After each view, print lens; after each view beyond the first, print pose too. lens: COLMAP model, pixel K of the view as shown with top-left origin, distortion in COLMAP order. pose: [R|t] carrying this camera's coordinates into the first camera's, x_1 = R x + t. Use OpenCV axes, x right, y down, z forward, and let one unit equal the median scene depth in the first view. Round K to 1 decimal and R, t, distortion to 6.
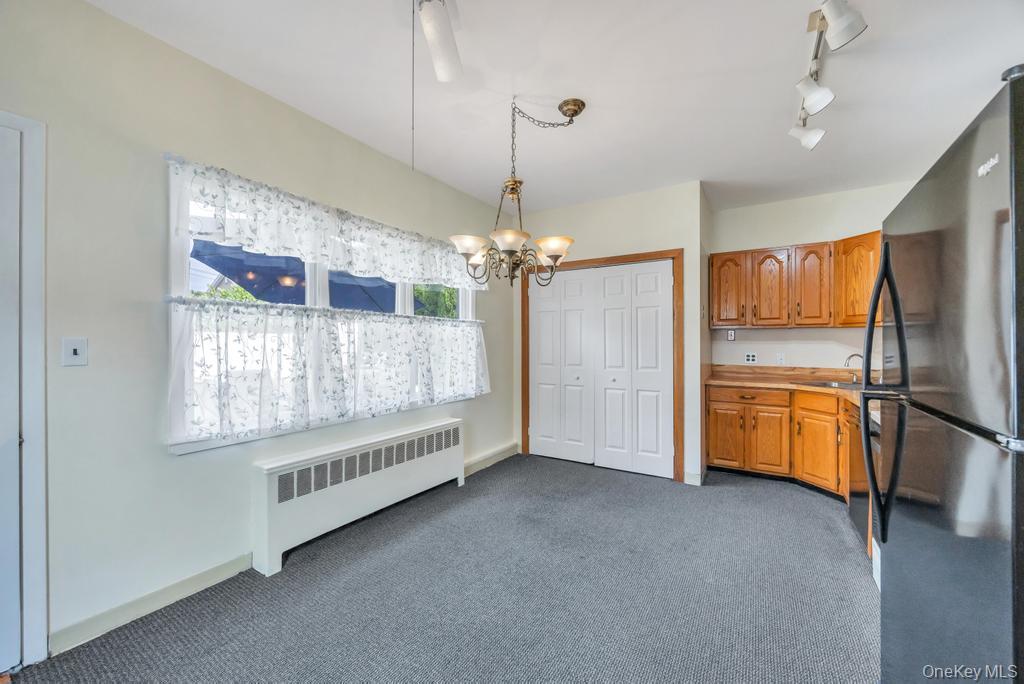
lens RADIAL K [[395.6, 0, 515.3], [0, 395.6, 343.4], [0, 0, 1]] dist [-0.002254, 0.000078]
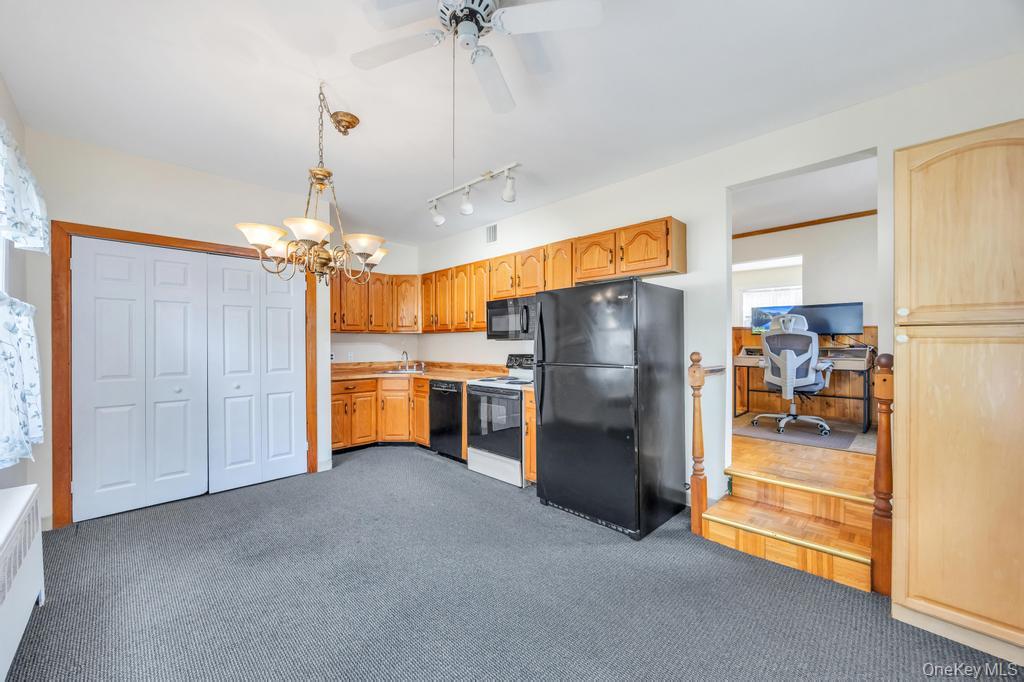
lens RADIAL K [[395.6, 0, 516.0], [0, 395.6, 343.3], [0, 0, 1]] dist [-0.002254, 0.000078]
pose [[0.210476, -0.000209, 0.977599, -0.525226], [0.005767, 0.999983, -0.001027, 0.000225], [-0.977582, 0.005854, 0.210473, 0.227977]]
